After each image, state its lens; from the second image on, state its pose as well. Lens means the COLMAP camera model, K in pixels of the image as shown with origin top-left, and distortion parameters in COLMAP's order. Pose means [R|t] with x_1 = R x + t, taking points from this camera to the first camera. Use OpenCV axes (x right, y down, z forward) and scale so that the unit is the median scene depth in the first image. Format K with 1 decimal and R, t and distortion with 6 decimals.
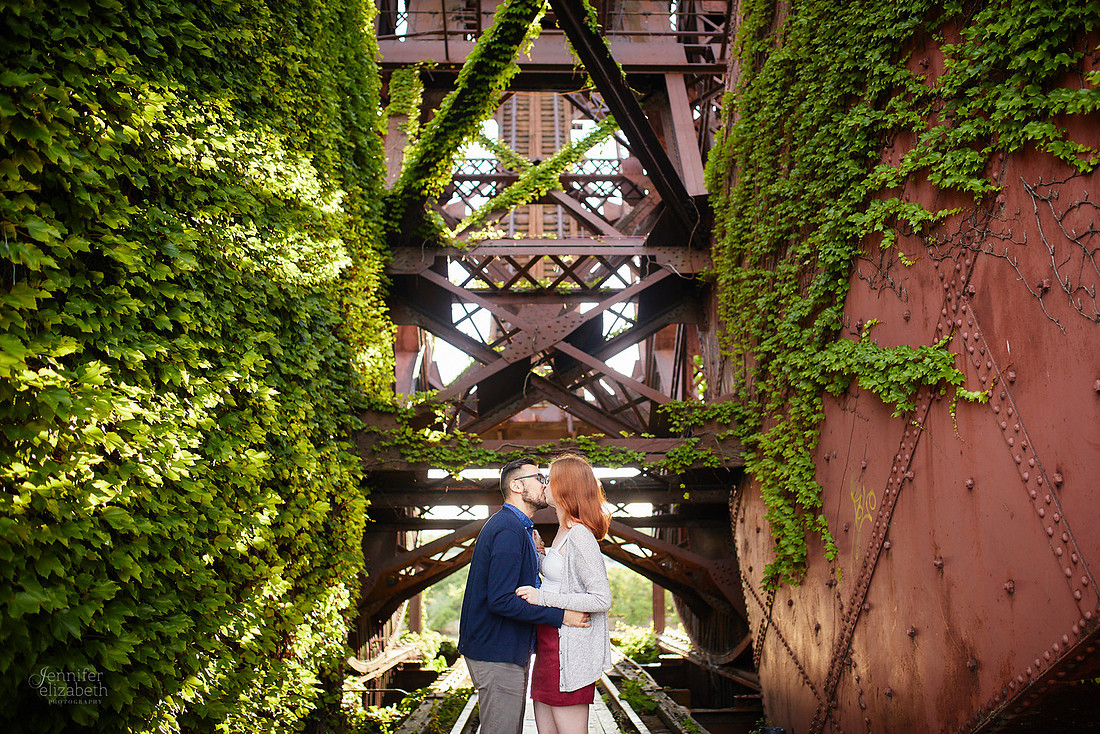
lens RADIAL K [[1395.1, 0, 598.0], [0, 1395.1, 307.4], [0, 0, 1]] dist [-0.007068, 0.000000]
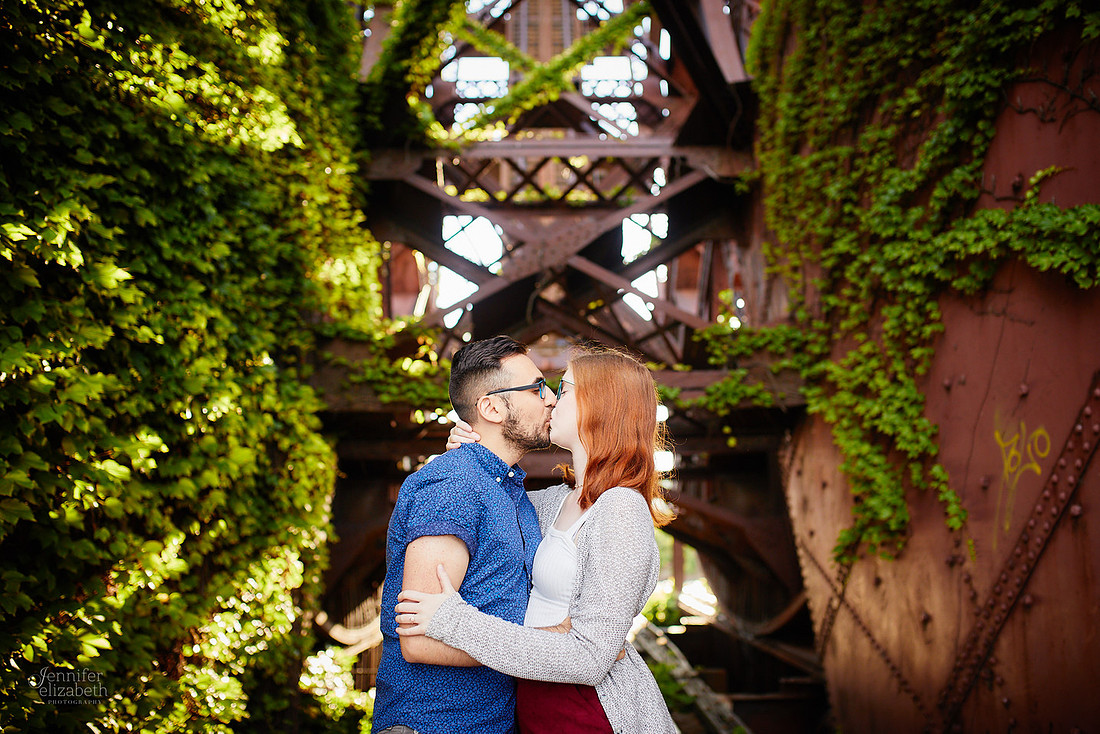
lens RADIAL K [[1395.1, 0, 572.4], [0, 1395.1, 318.9], [0, 0, 1]] dist [-0.007068, 0.000000]
pose [[0.999607, -0.003689, -0.027790, -0.004818], [0.004841, 0.999128, 0.041479, 0.029641], [0.027613, -0.041597, 0.998753, 0.194461]]
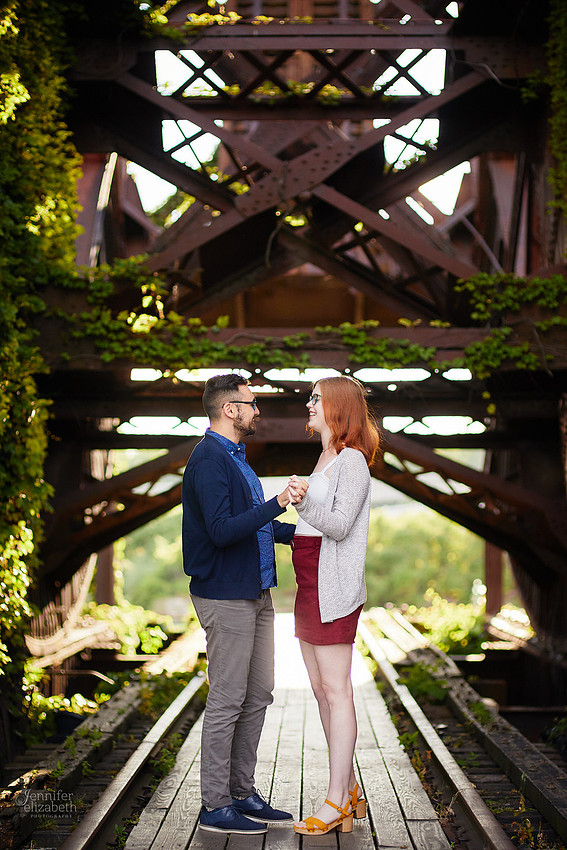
lens RADIAL K [[2522.1, 0, 283.0], [0, 2522.1, 424.8], [0, 0, 1]] dist [0.005087, 0.000000]
pose [[0.998506, 0.009904, -0.053736, 0.025000], [-0.001792, 0.988844, 0.148946, -0.047649], [0.054612, -0.148628, 0.987384, -0.275304]]
